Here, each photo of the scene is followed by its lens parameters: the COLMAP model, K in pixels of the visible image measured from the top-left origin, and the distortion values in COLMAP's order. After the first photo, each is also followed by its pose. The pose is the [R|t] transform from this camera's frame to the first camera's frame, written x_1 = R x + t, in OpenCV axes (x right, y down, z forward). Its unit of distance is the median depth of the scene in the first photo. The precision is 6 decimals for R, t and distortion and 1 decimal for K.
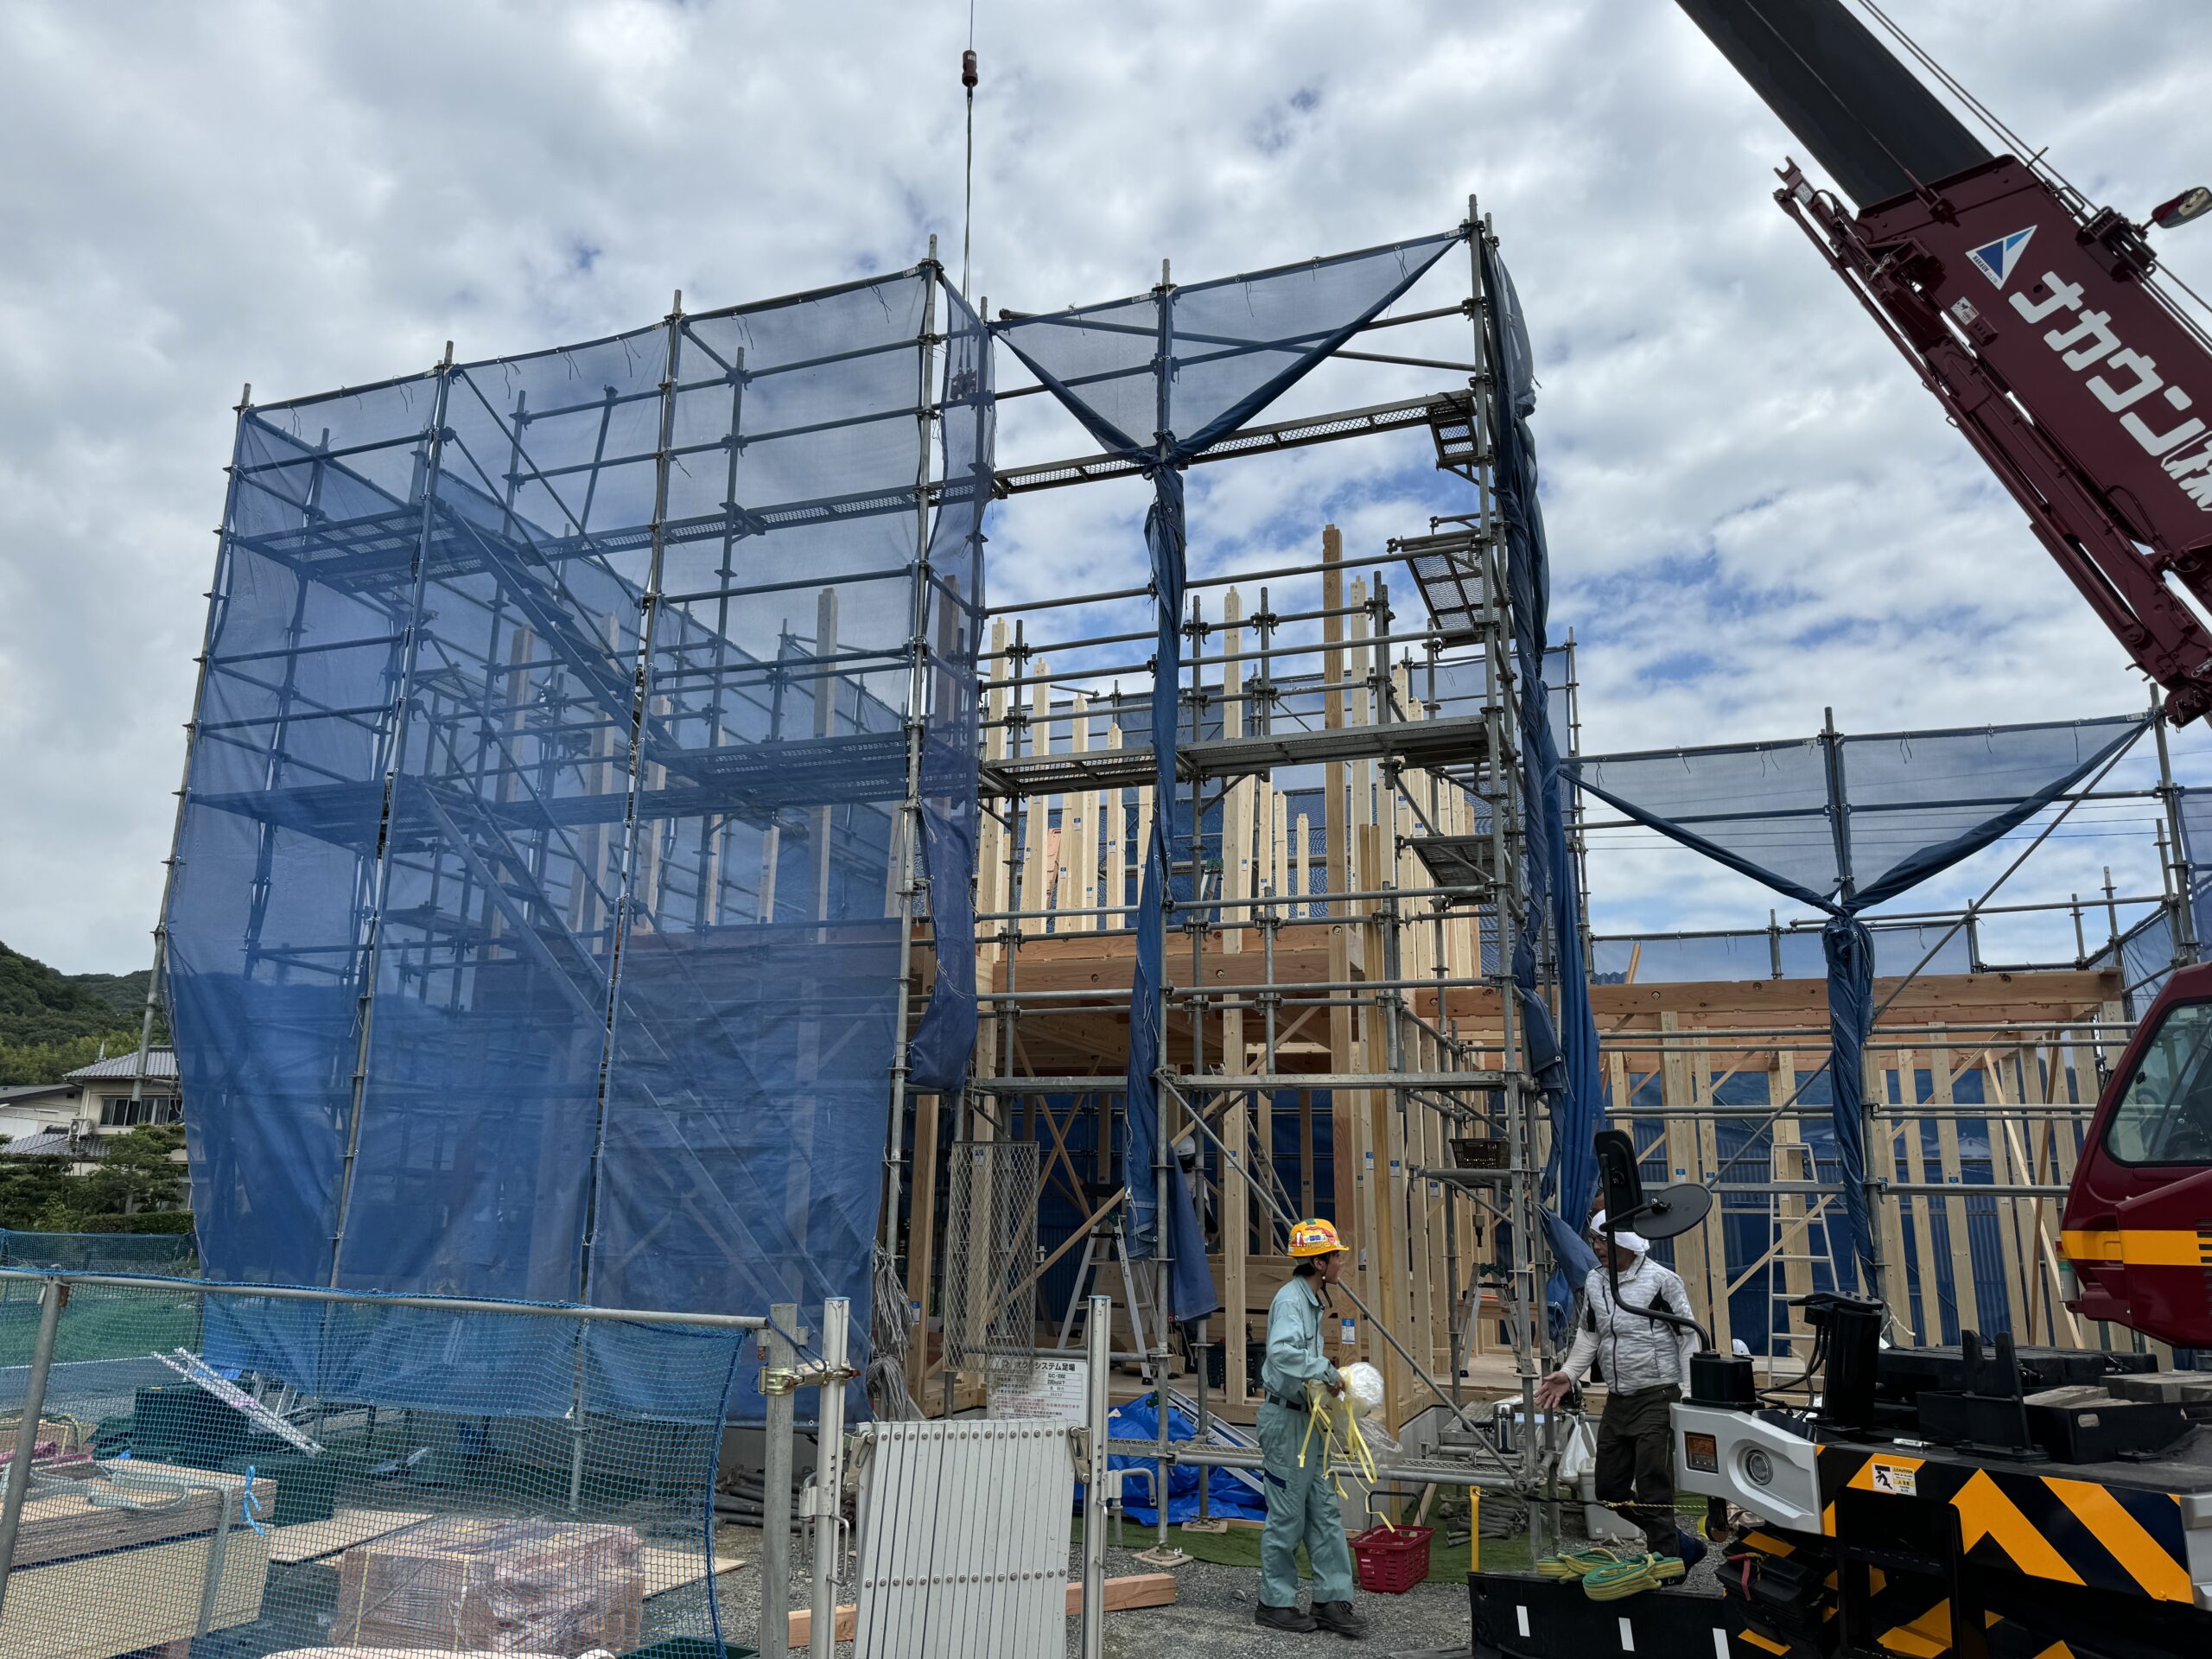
lens RADIAL K [[1556.0, 0, 1105.7], [0, 1556.0, 827.5], [0, 0, 1]] dist [-0.011651, -0.003582]
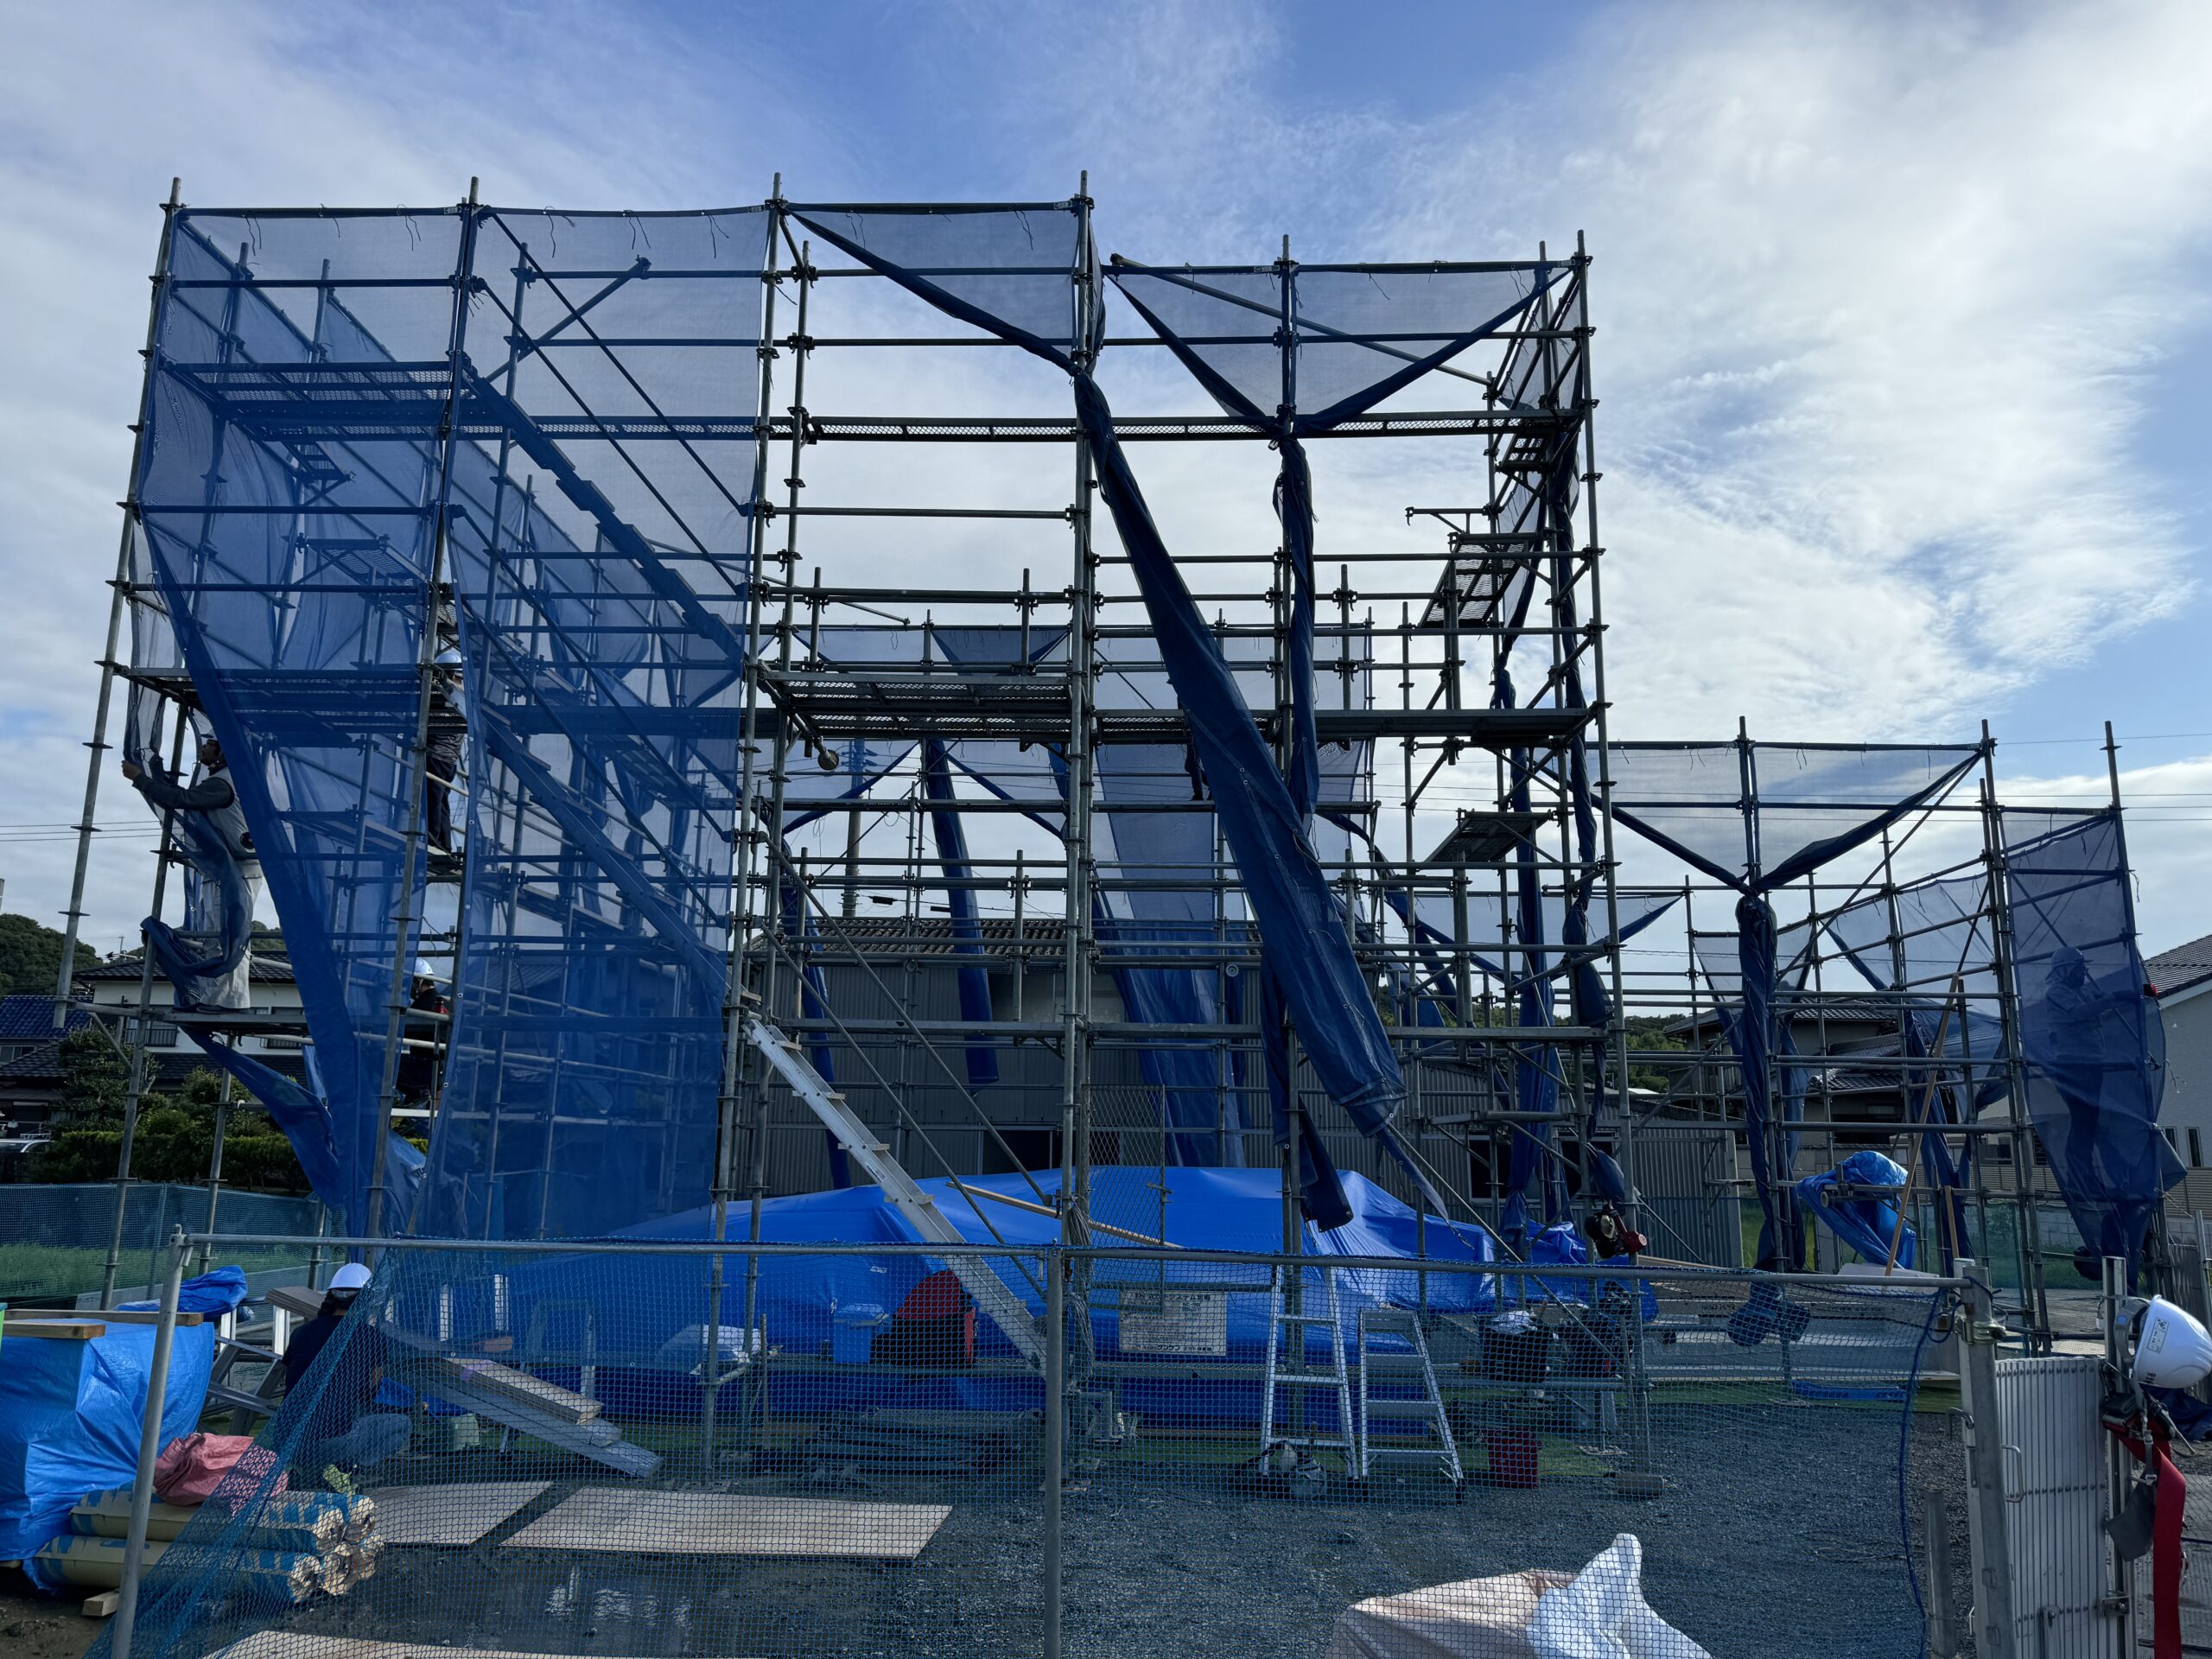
lens RADIAL K [[1556.0, 0, 1107.1], [0, 1556.0, 832.2], [0, 0, 1]] dist [-0.011651, -0.003582]
pose [[0.949903, 0.055152, 0.307642, -0.363281], [-0.071110, 0.996630, 0.040897, -0.004269], [-0.304349, -0.060725, 0.950623, 0.033367]]
